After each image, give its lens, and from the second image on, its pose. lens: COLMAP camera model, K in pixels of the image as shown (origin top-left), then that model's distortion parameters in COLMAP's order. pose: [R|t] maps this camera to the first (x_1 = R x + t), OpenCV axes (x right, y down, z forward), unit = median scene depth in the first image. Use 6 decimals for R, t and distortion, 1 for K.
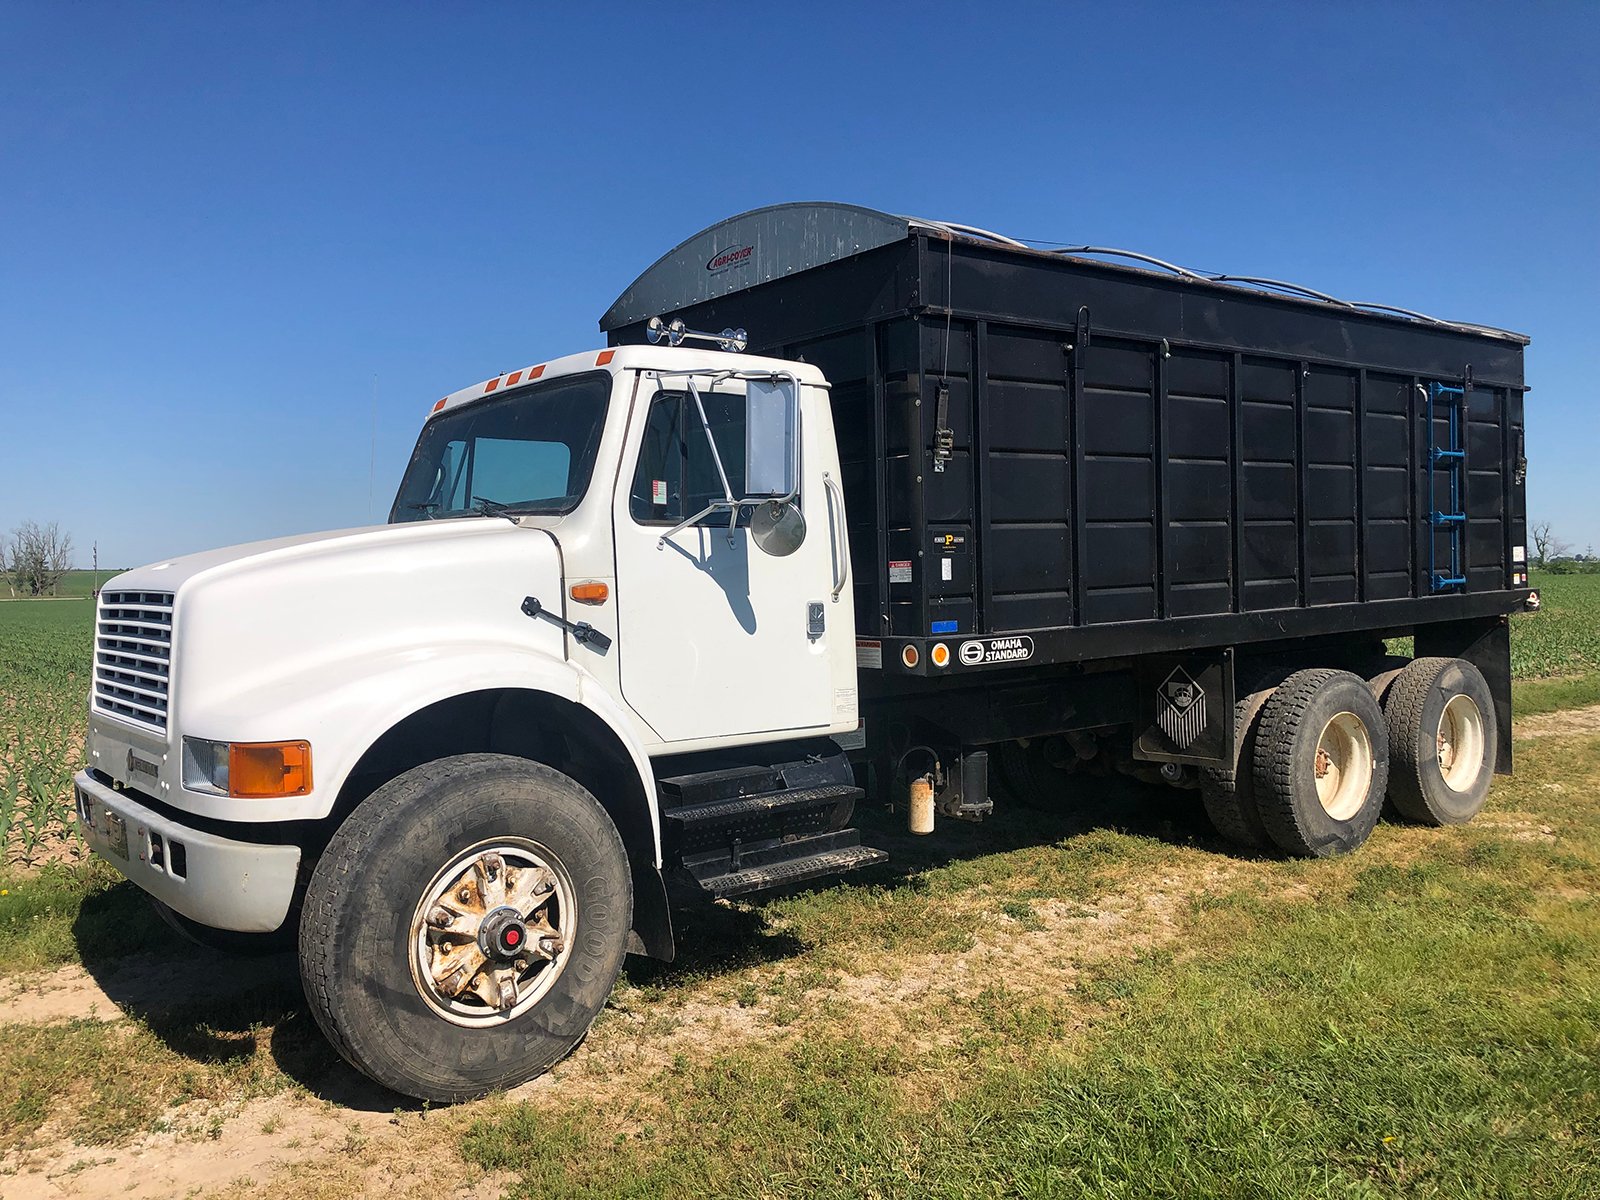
lens RADIAL K [[1346.8, 0, 800.0], [0, 1346.8, 600.0], [0, 0, 1]] dist [0.054539, -0.083856]
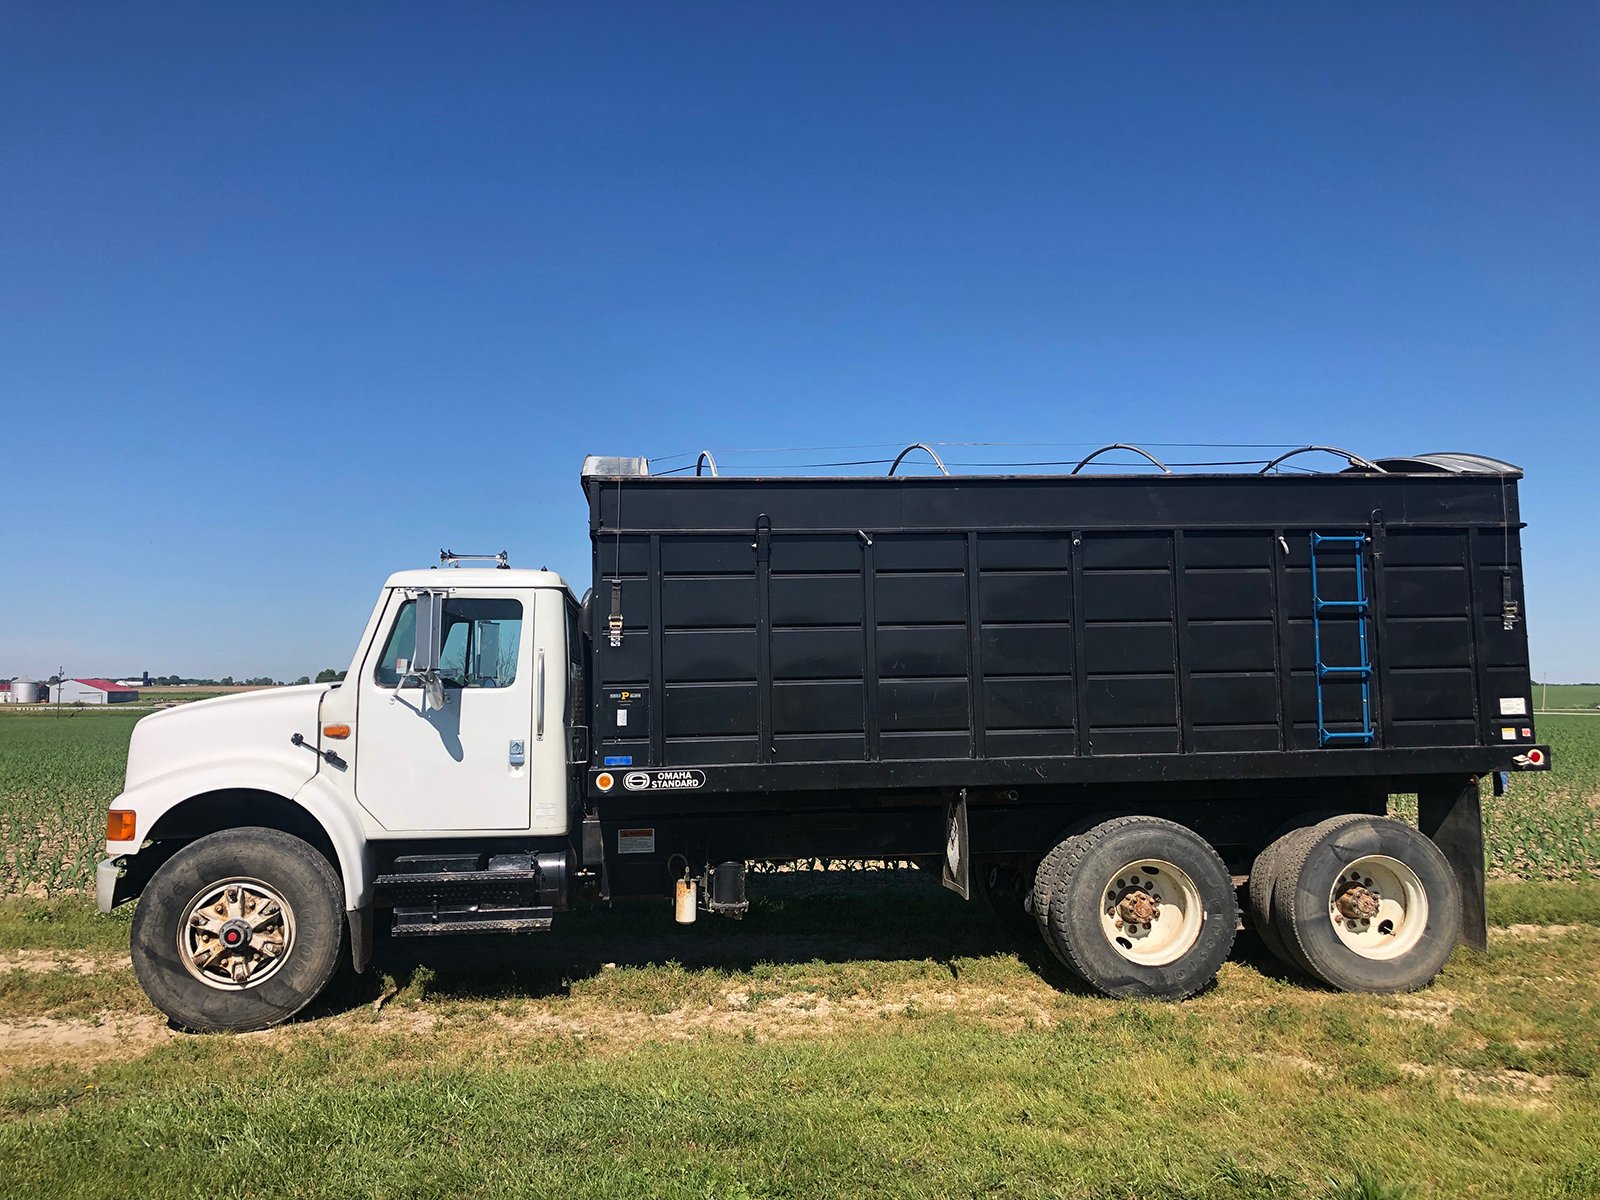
lens RADIAL K [[1346.8, 0, 800.0], [0, 1346.8, 600.0], [0, 0, 1]] dist [0.054539, -0.083856]
pose [[0.832992, -0.035147, -0.552167, 1.019897], [-0.018652, 0.995629, -0.091513, -0.020254], [0.552970, 0.086529, 0.828696, -0.032740]]
